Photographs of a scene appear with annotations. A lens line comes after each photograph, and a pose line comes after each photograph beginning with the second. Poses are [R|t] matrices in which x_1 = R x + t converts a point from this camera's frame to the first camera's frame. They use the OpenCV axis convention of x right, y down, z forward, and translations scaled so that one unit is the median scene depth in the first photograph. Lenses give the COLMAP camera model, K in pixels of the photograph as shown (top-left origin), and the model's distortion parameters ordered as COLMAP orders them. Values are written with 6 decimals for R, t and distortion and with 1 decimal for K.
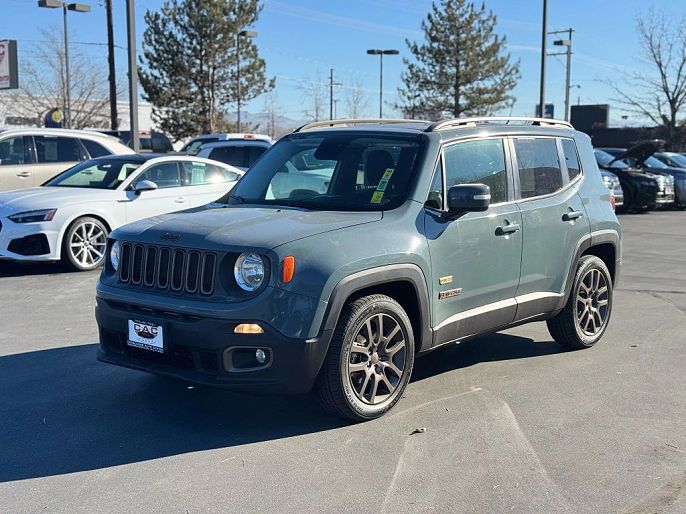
lens RADIAL K [[932.1, 0, 343.0], [0, 932.1, 257.0], [0, 0, 1]] dist [0.080964, 0.035842]
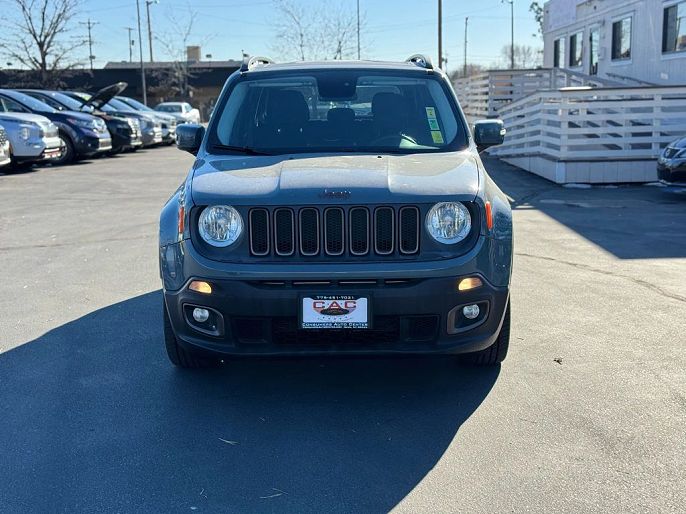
lens RADIAL K [[932.1, 0, 343.0], [0, 932.1, 257.0], [0, 0, 1]] dist [0.080964, 0.035842]
pose [[0.774724, -0.127218, 0.619370, -0.686178], [0.091175, 0.991790, 0.089669, -0.038598], [-0.625692, -0.012998, 0.779962, 0.324559]]
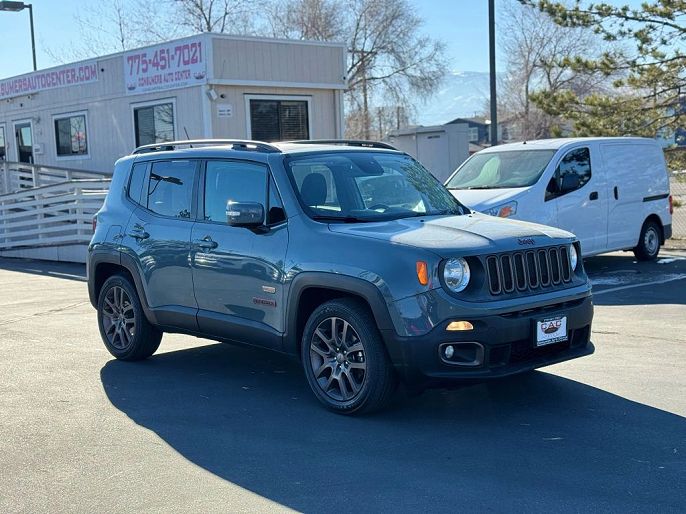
lens RADIAL K [[932.1, 0, 343.0], [0, 932.1, 257.0], [0, 0, 1]] dist [0.080964, 0.035842]
pose [[0.147860, -0.099979, 0.983942, -1.246072], [0.144088, 0.986440, 0.078580, -0.115113], [-0.978456, 0.130155, 0.160260, 1.002889]]
